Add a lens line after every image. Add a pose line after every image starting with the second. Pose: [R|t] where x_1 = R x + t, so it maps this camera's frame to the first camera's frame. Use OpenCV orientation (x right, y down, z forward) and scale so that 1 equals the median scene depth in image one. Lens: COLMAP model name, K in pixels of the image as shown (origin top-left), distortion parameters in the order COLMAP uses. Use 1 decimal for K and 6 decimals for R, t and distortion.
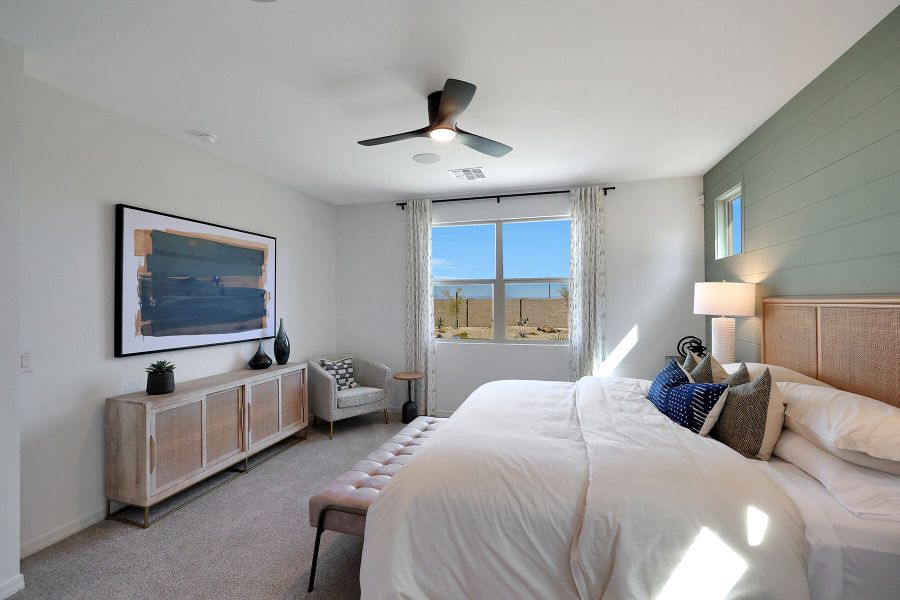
lens RADIAL K [[405.9, 0, 443.9], [0, 405.9, 299.1], [0, 0, 1]] dist [-0.000895, -0.000389]
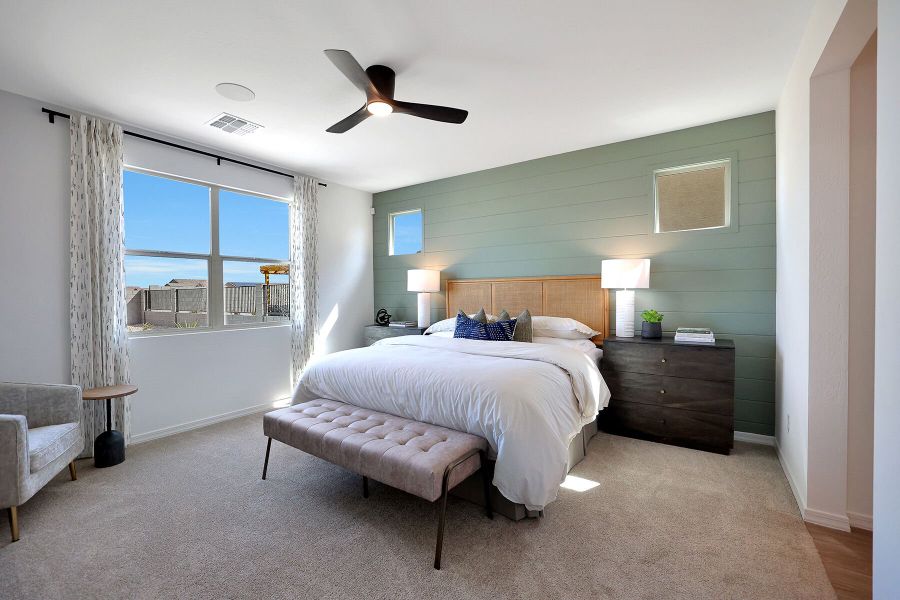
lens RADIAL K [[398.1, 0, 440.9], [0, 398.1, 297.0], [0, 0, 1]] dist [0.014853, -0.000630]
pose [[0.336331, -0.009244, 0.941698, -0.524964], [0.001426, 0.999956, 0.009307, 0.033115], [-0.941743, -0.001788, 0.336329, 0.294081]]
